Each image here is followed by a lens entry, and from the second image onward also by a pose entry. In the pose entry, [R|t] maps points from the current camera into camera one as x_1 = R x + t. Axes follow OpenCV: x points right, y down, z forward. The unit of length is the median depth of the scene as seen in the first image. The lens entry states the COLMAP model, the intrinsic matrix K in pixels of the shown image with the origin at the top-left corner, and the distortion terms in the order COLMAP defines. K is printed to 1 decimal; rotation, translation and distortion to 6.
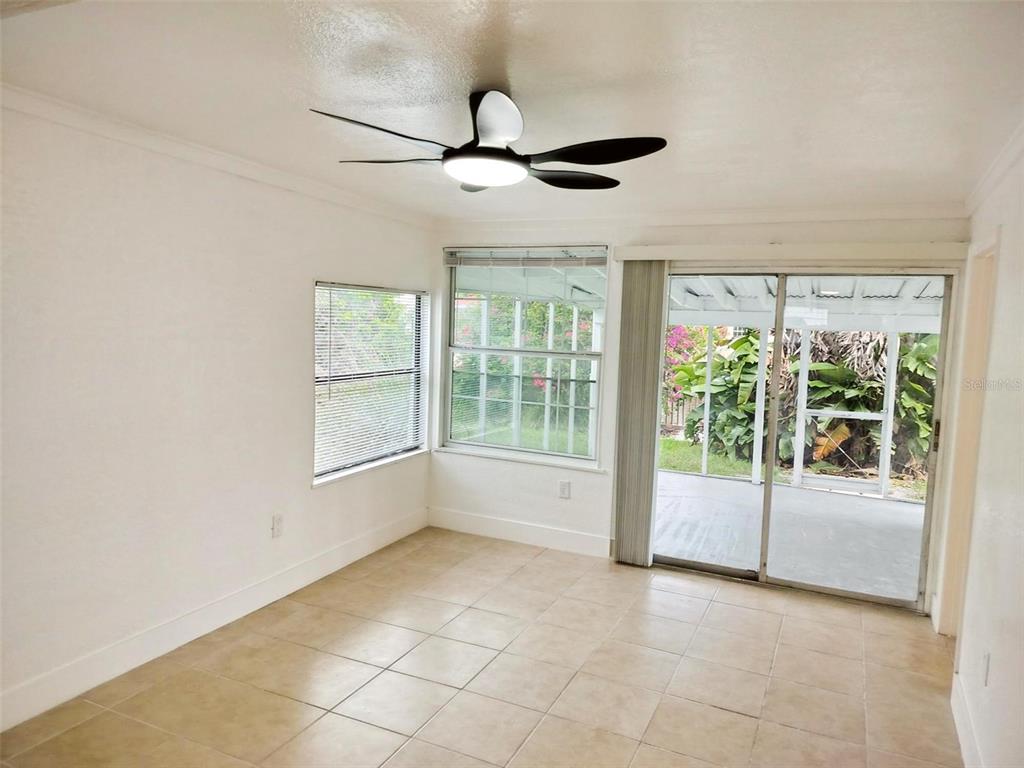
lens RADIAL K [[715.6, 0, 512.0], [0, 715.6, 384.0], [0, 0, 1]] dist [0.087998, -0.117639]
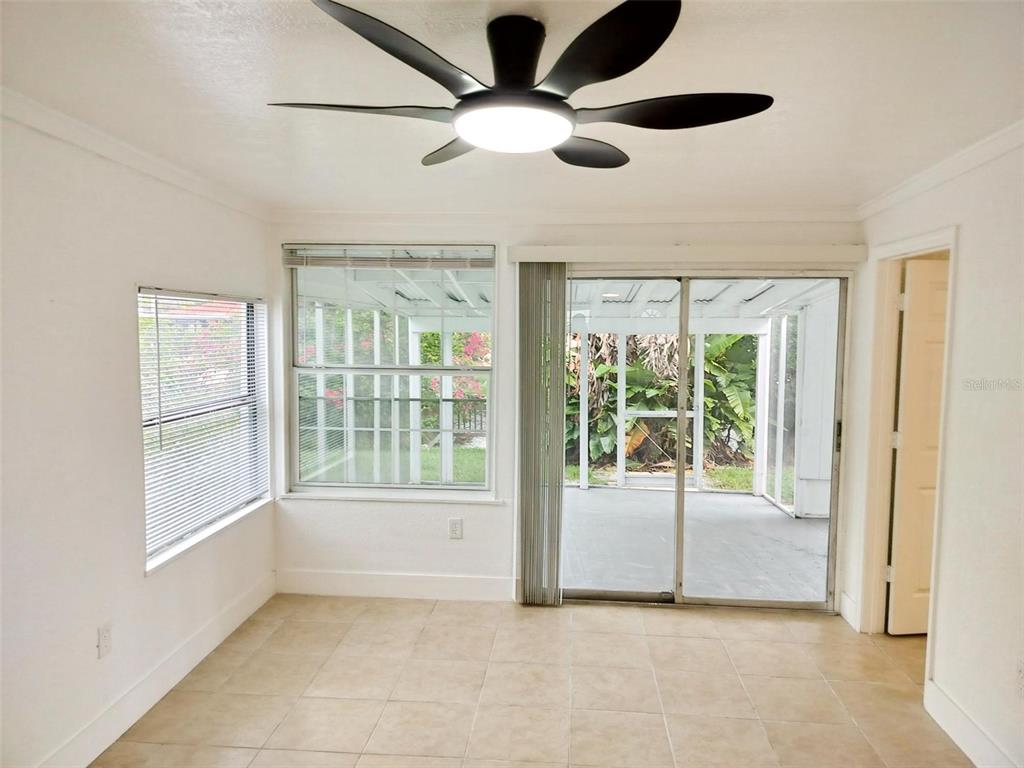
lens RADIAL K [[715.6, 0, 512.0], [0, 715.6, 384.0], [0, 0, 1]] dist [0.087998, -0.117639]
pose [[0.935294, -0.051841, 0.350054, -0.155208], [0.054775, 0.998498, 0.001521, -0.022625], [-0.349607, 0.017751, 0.936728, 0.169839]]
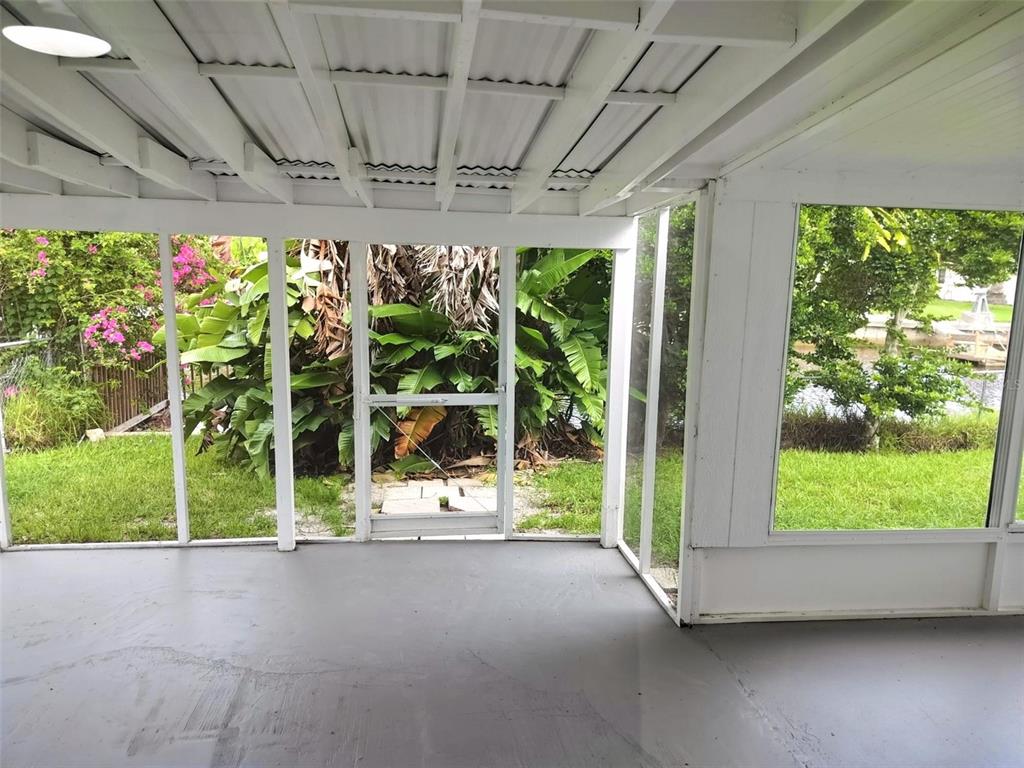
lens RADIAL K [[669.8, 0, 539.8], [0, 669.8, 381.5], [0, 0, 1]] dist [0.080848, 0.000000]
pose [[0.834574, -0.097222, 0.542249, 0.398256], [0.048113, 0.993406, 0.104062, -0.032111], [-0.548791, -0.060758, 0.833749, 0.848327]]
